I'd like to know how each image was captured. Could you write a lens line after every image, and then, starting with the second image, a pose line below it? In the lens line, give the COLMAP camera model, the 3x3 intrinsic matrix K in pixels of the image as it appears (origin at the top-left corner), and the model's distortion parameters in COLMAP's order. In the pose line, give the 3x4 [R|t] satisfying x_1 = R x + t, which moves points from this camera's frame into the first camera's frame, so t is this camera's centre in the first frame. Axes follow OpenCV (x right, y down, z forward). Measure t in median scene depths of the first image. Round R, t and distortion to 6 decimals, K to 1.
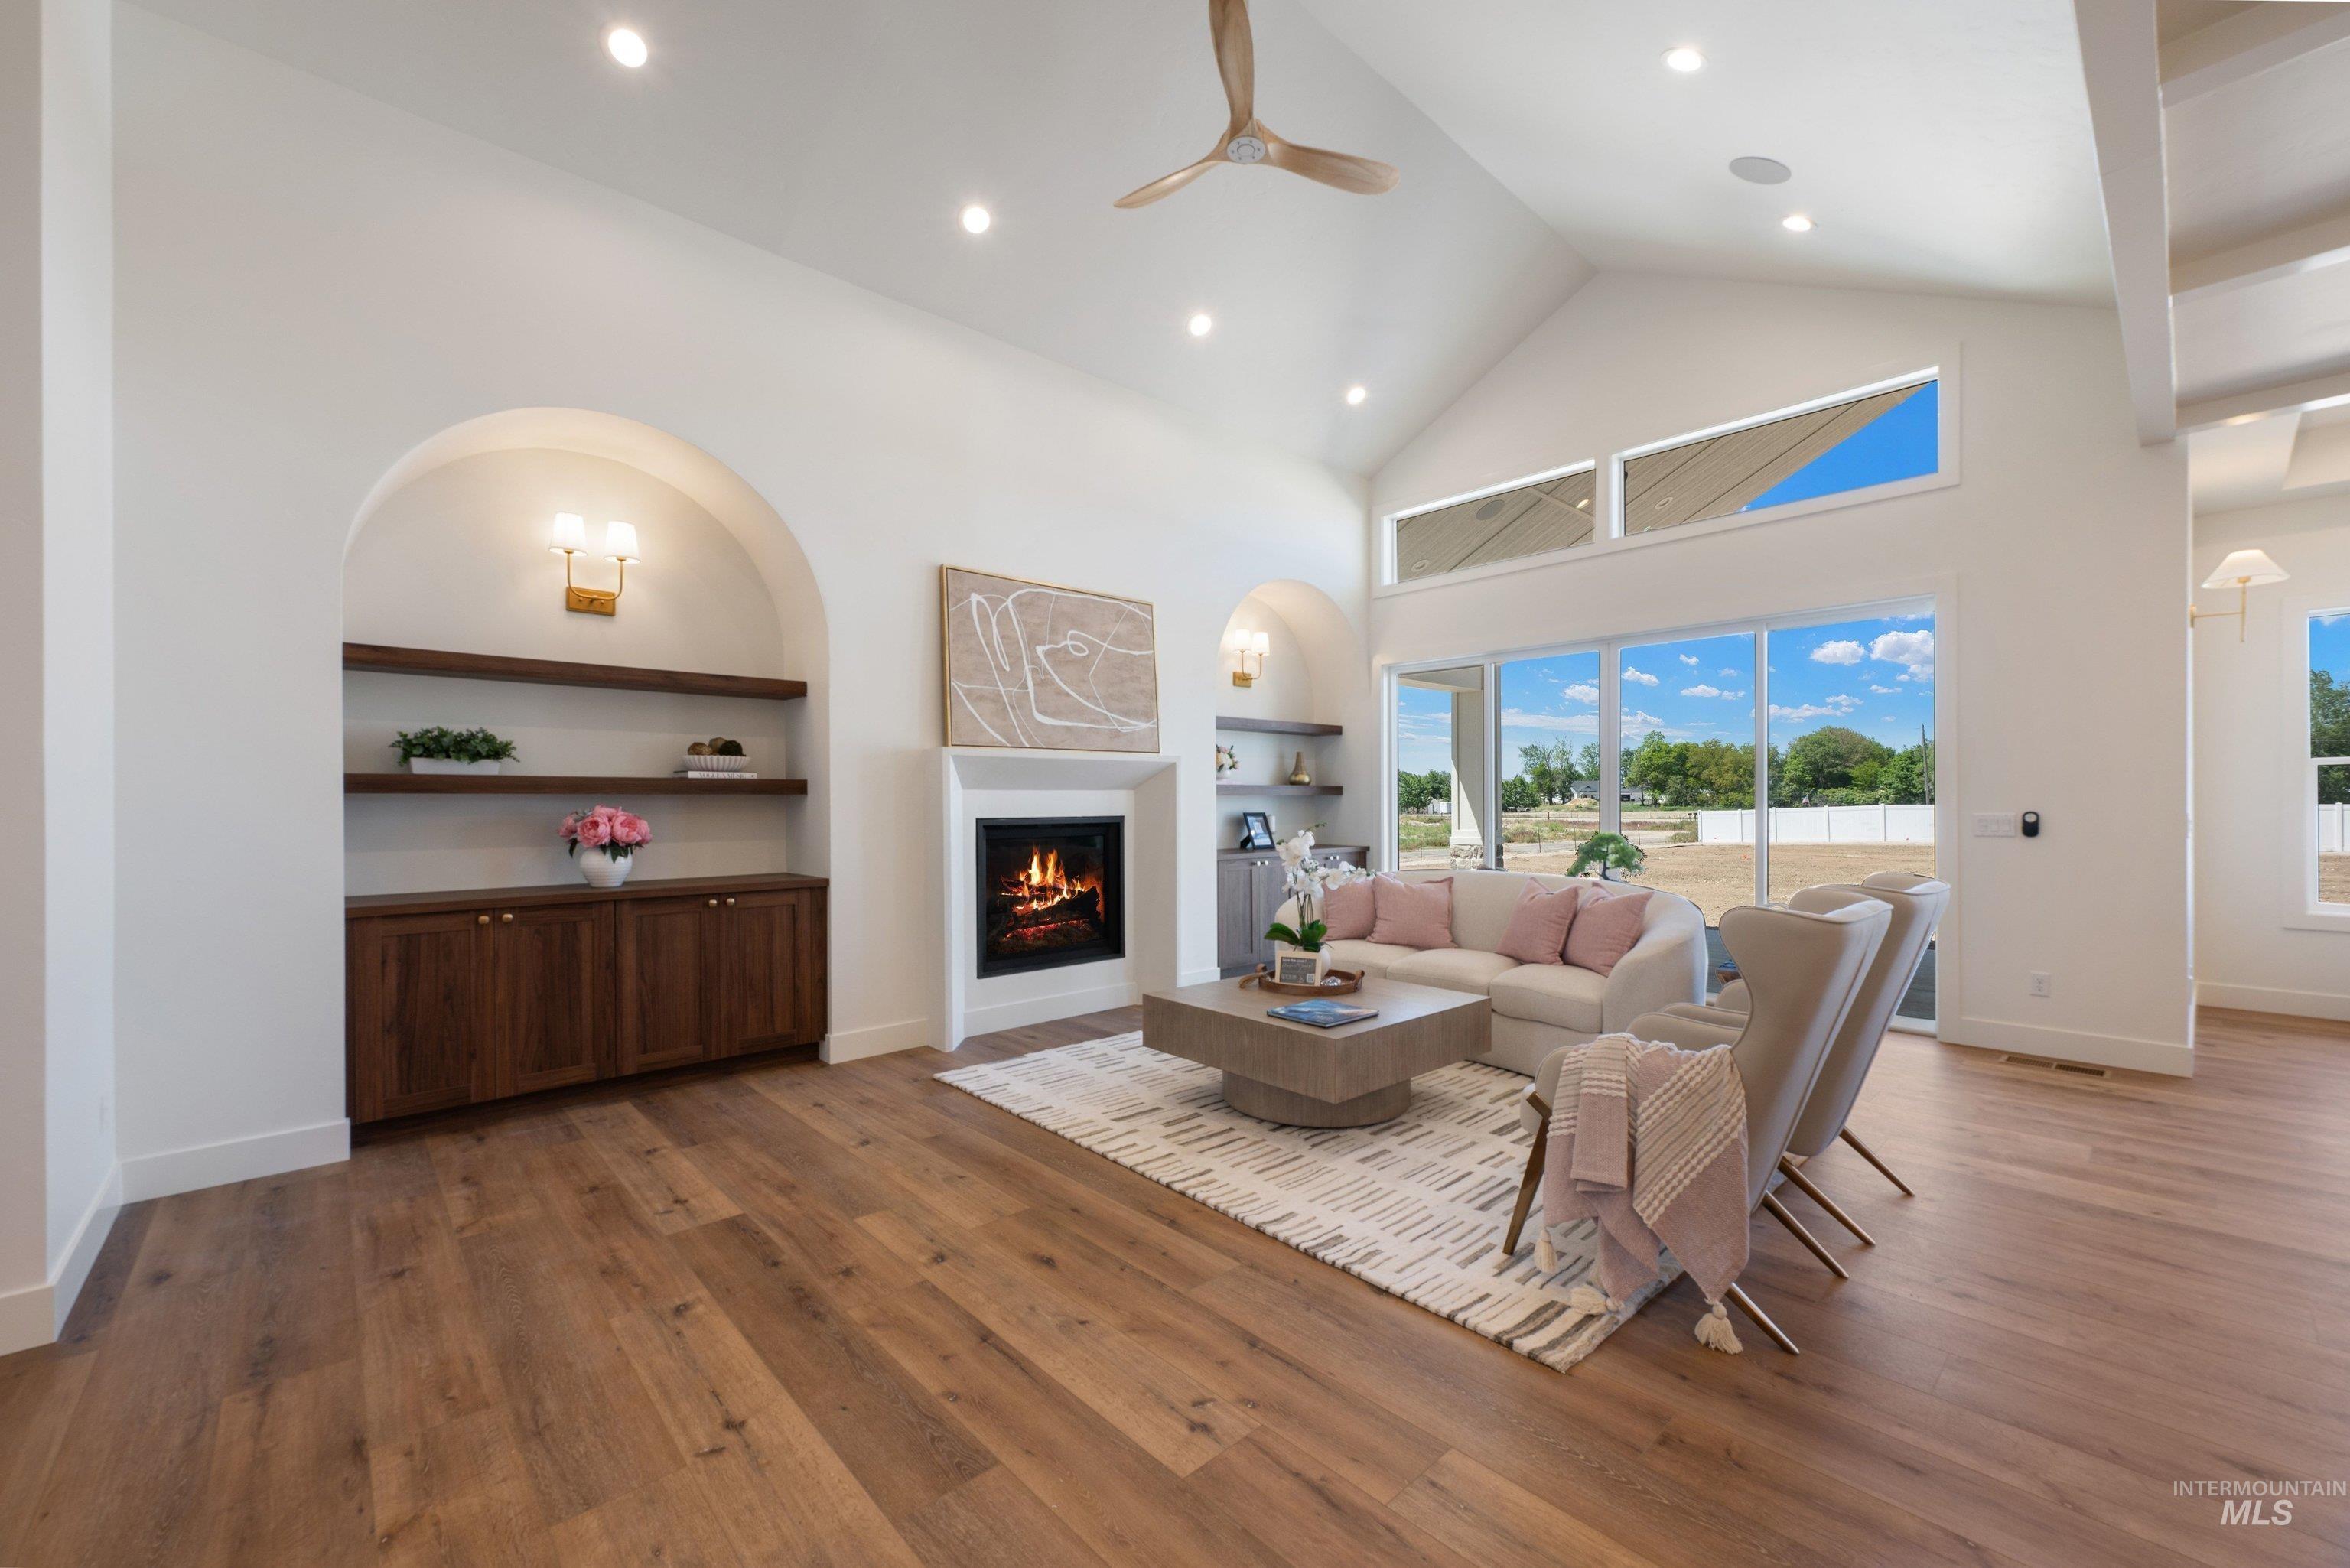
lens RADIAL K [[950.1, 0, 1199.1], [0, 950.1, 796.0], [0, 0, 1]] dist [0.001205, 0.000174]
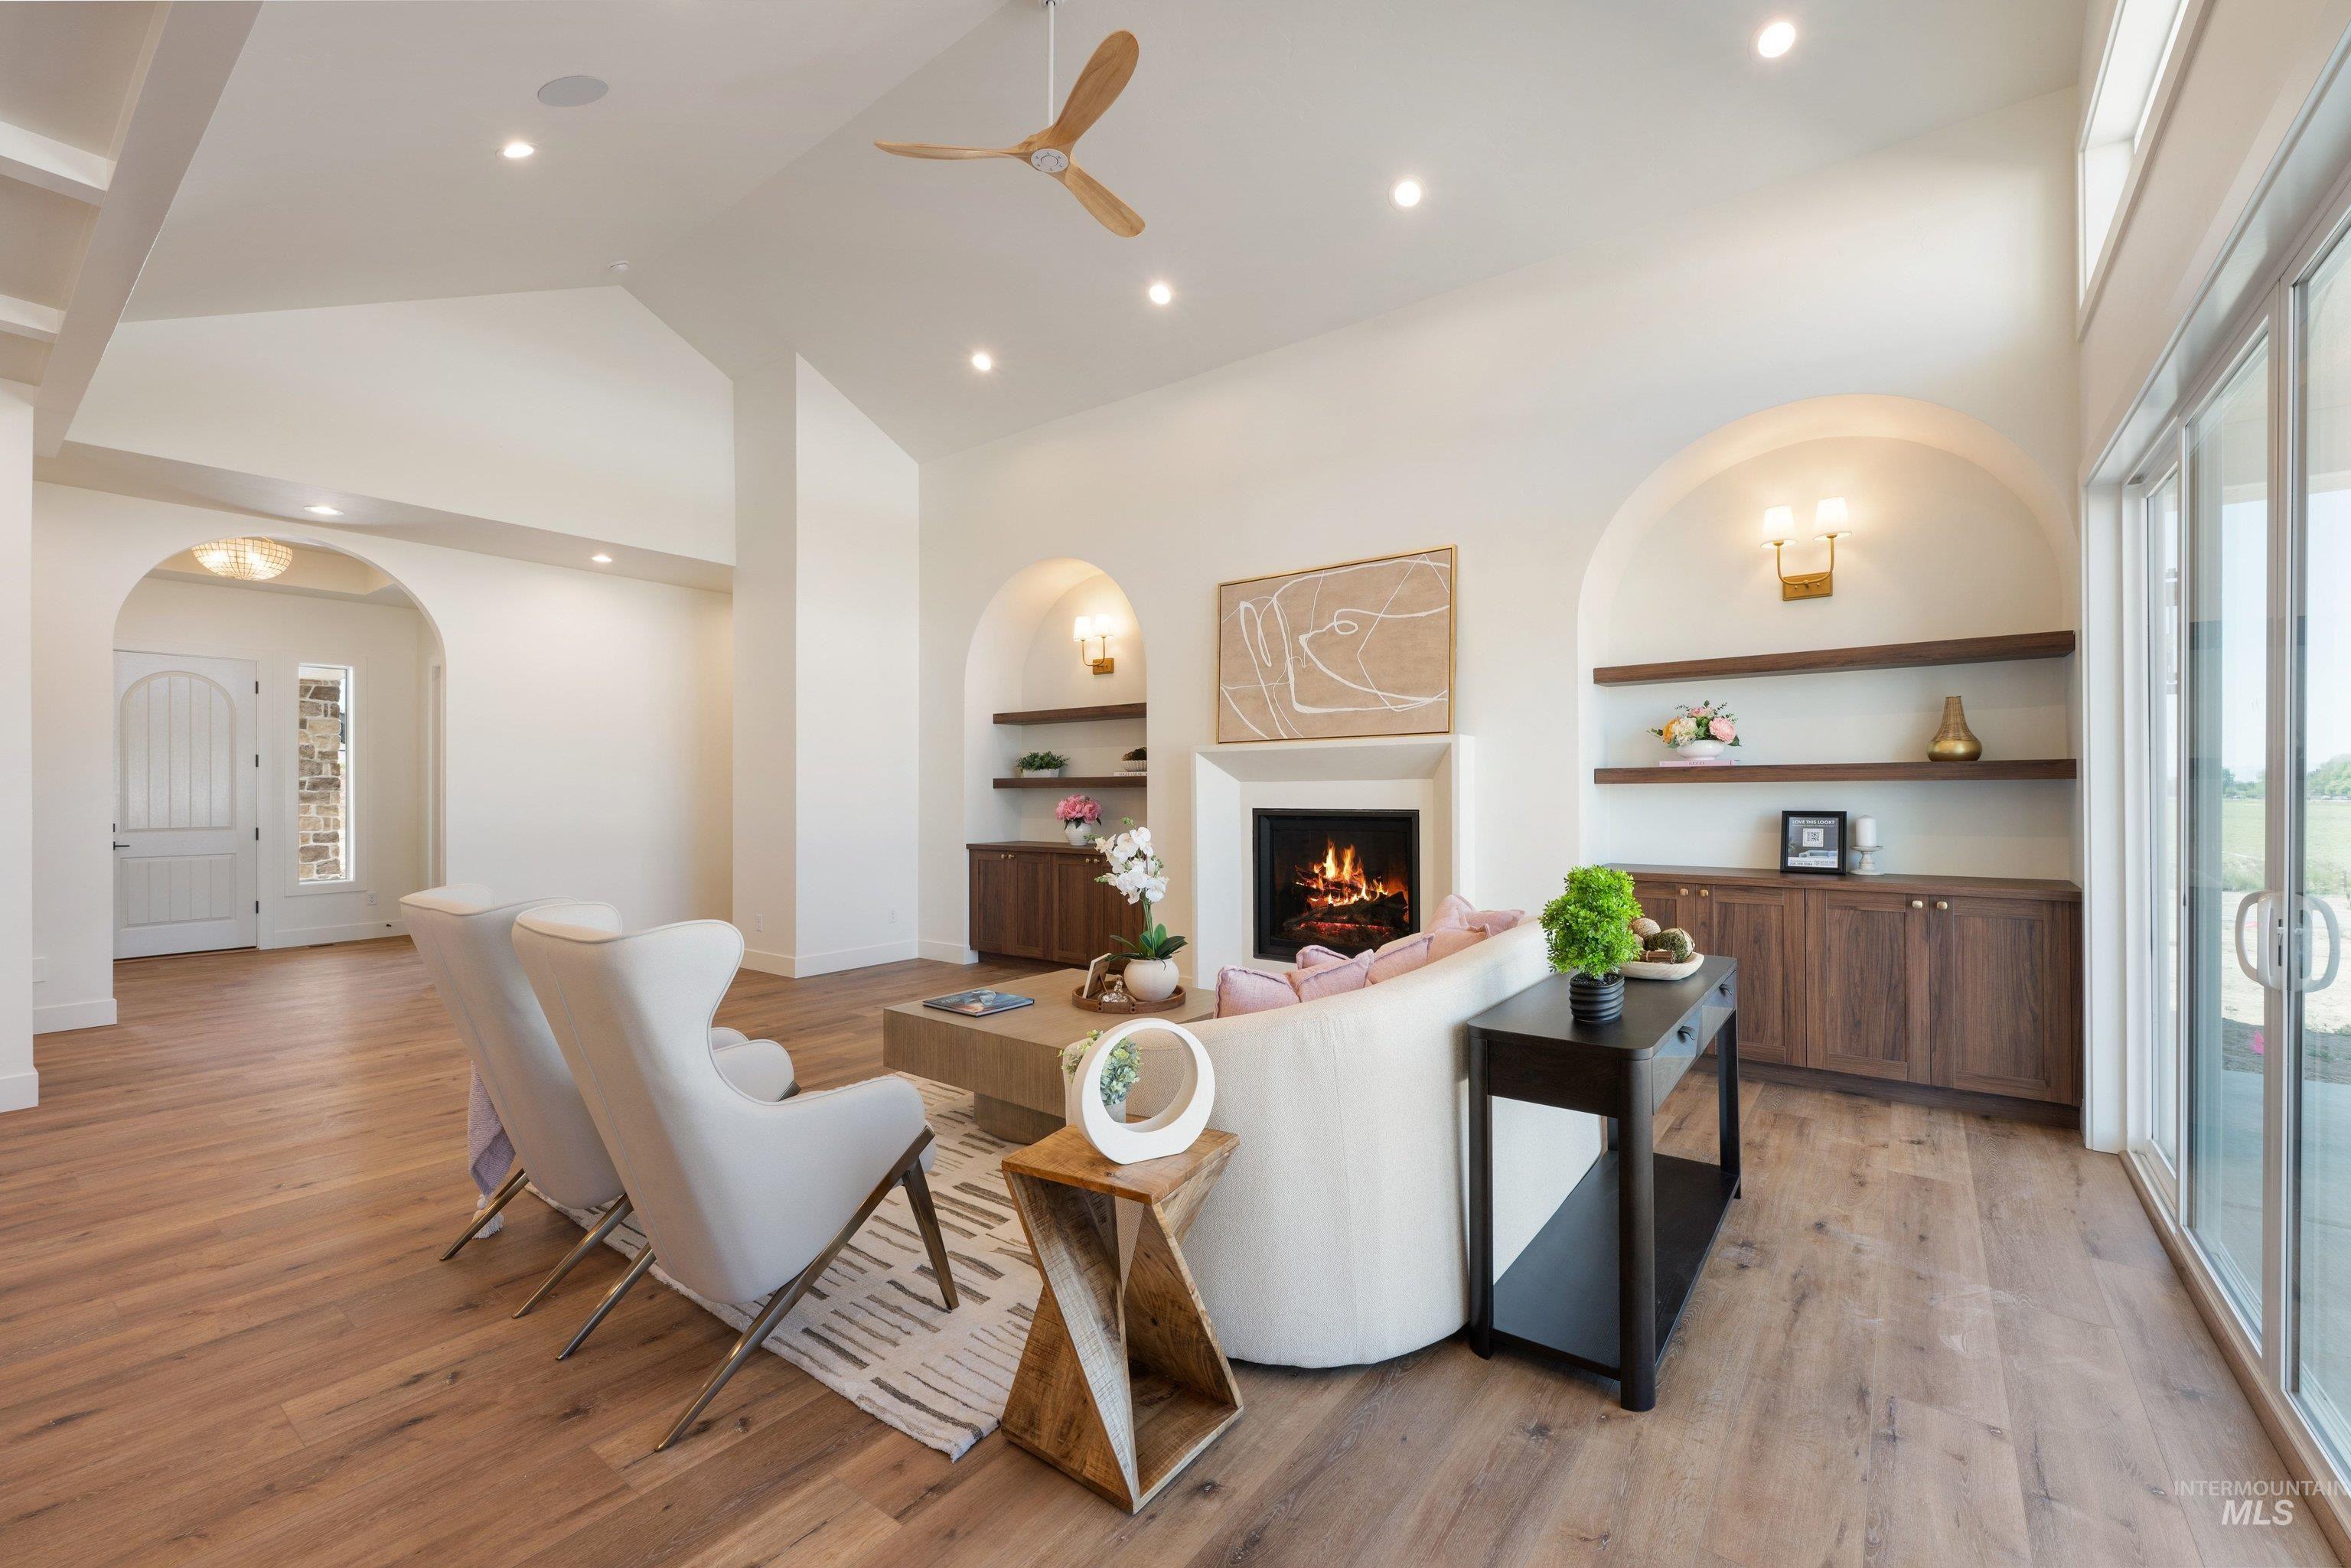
lens RADIAL K [[950.5, 0, 1217.0], [0, 950.5, 782.2], [0, 0, 1]] dist [0.001205, 0.000174]
pose [[0.195698, -0.007860, -0.980633, 0.906648], [0.009957, 0.999932, -0.006028, -0.000329], [0.980614, -0.008585, 0.195763, 0.835583]]
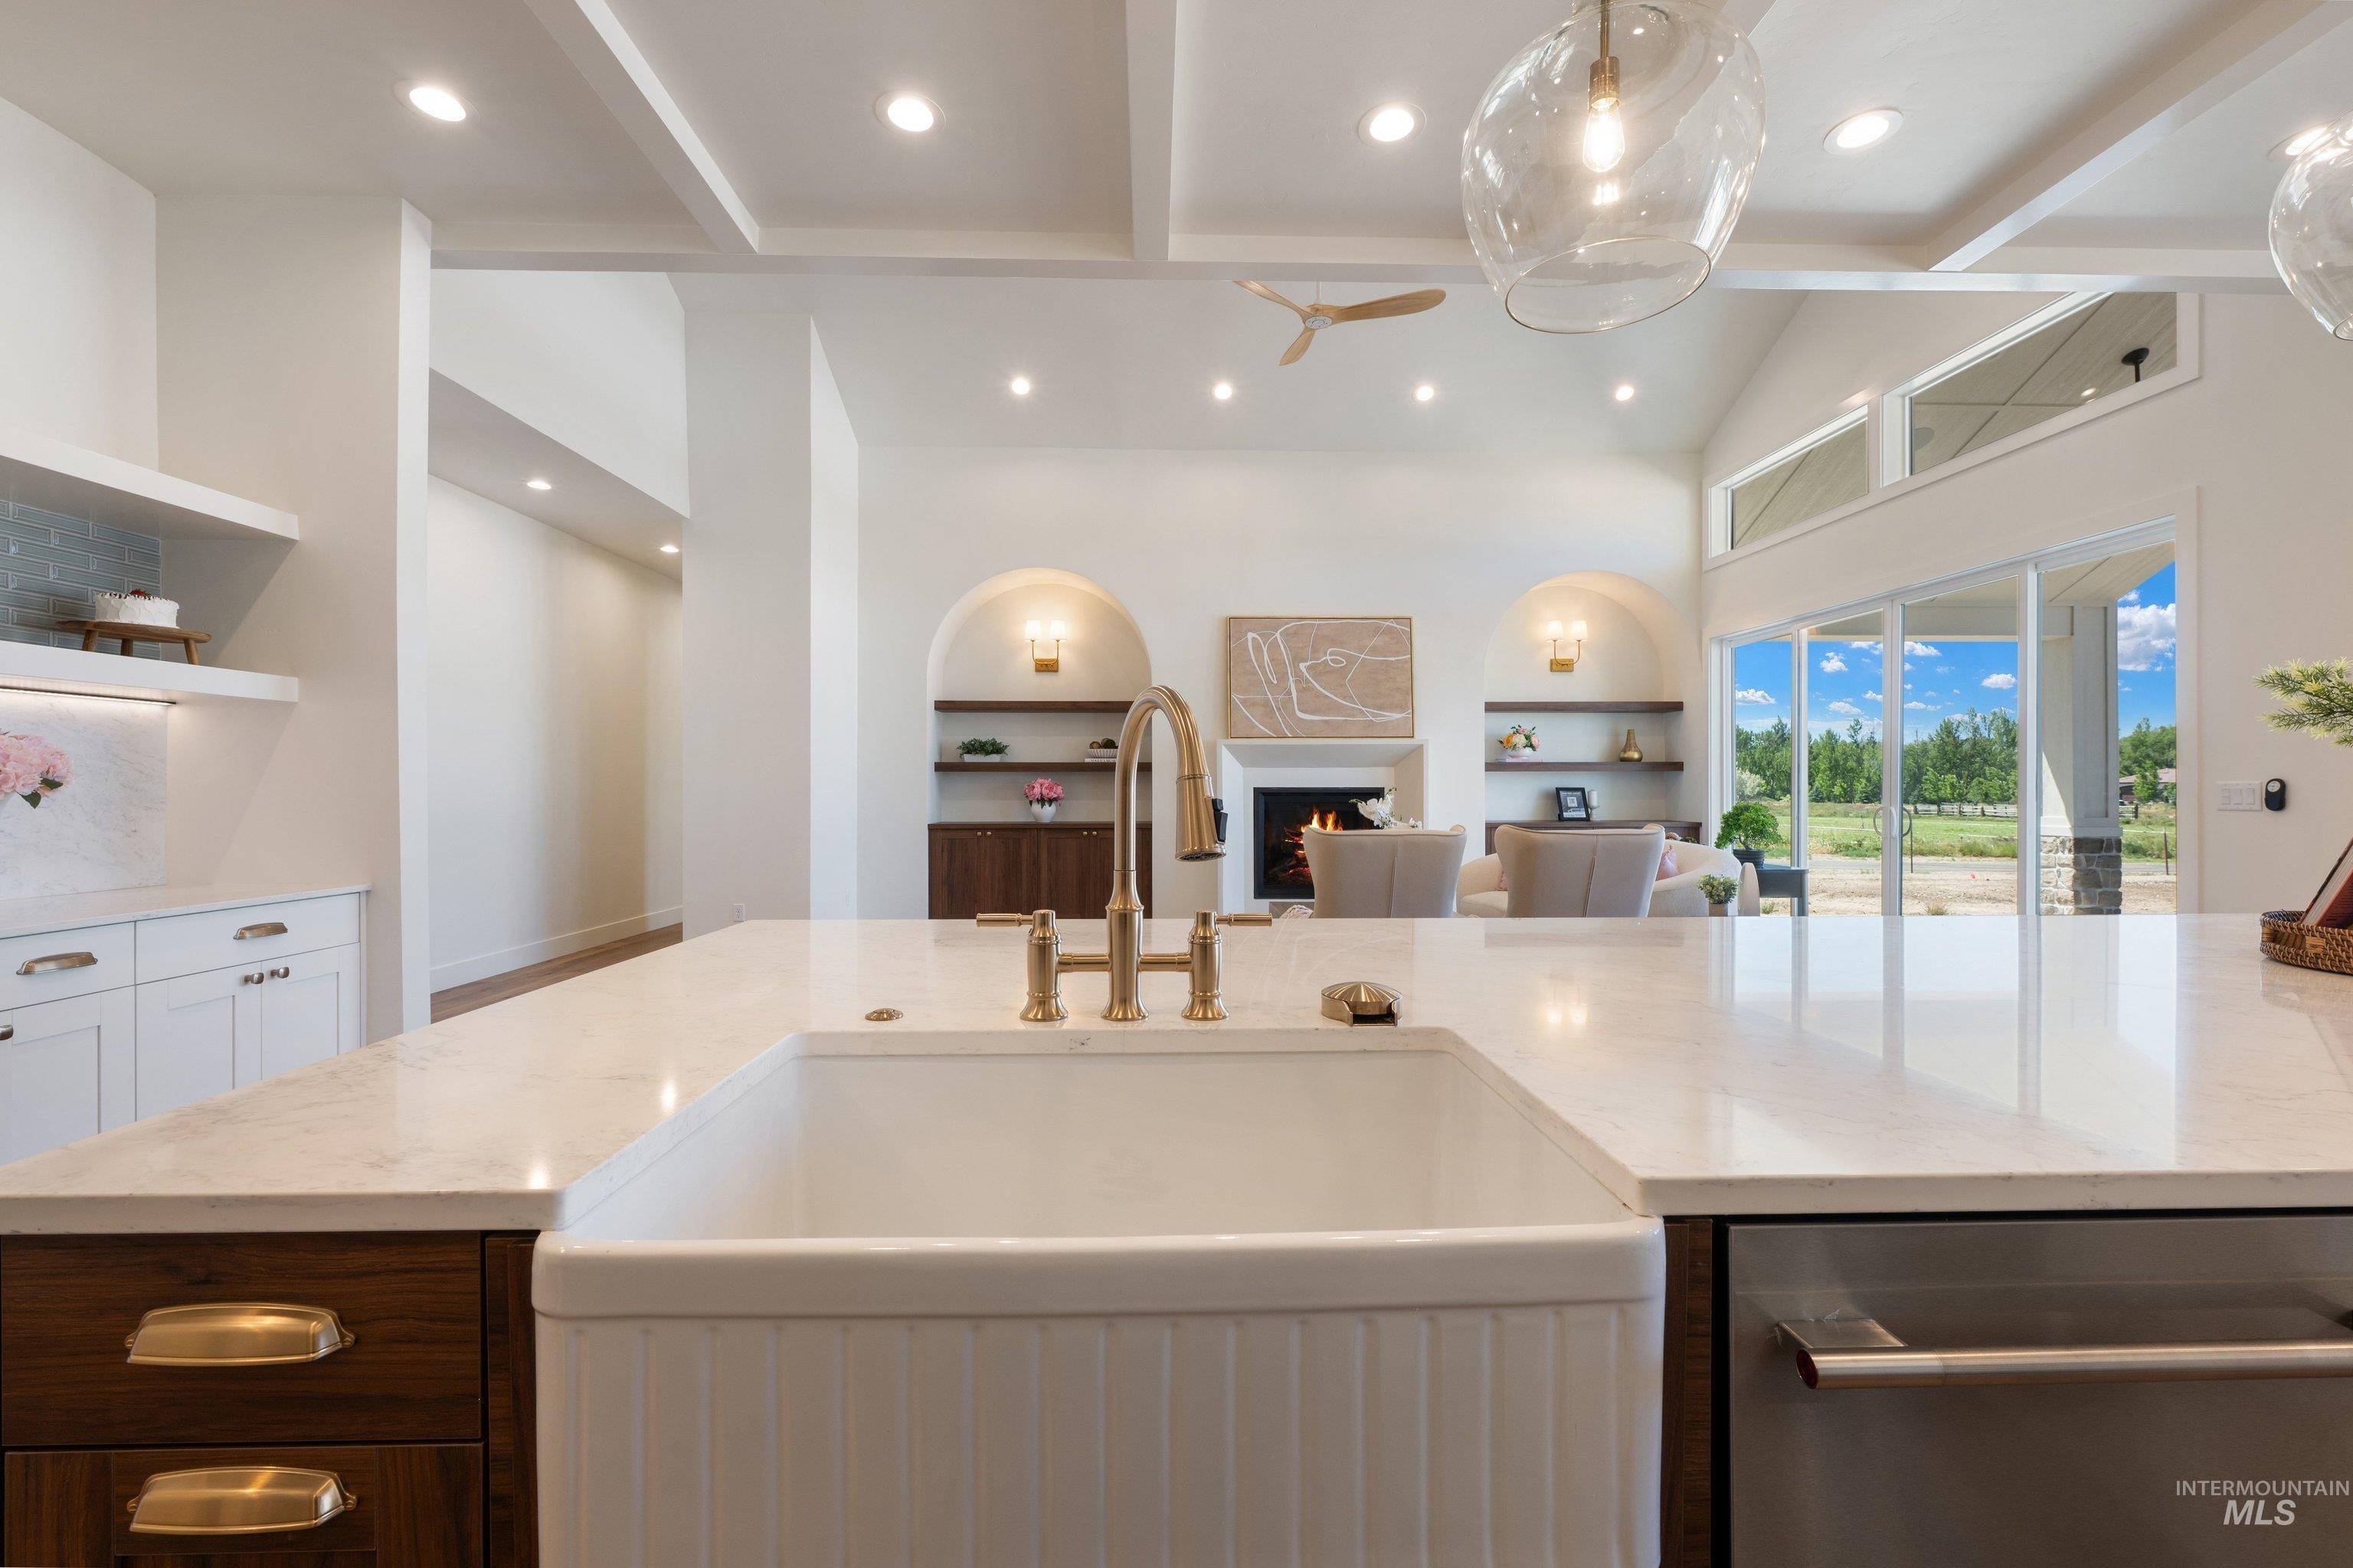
lens RADIAL K [[951.4, 0, 1173.1], [0, 951.4, 788.1], [0, 0, 1]] dist [0.001205, 0.000174]
pose [[0.750831, 0.002020, -0.660491, 0.705865], [0.002035, 0.999984, 0.005371, 0.018880], [0.660491, -0.005377, 0.750815, -0.194554]]
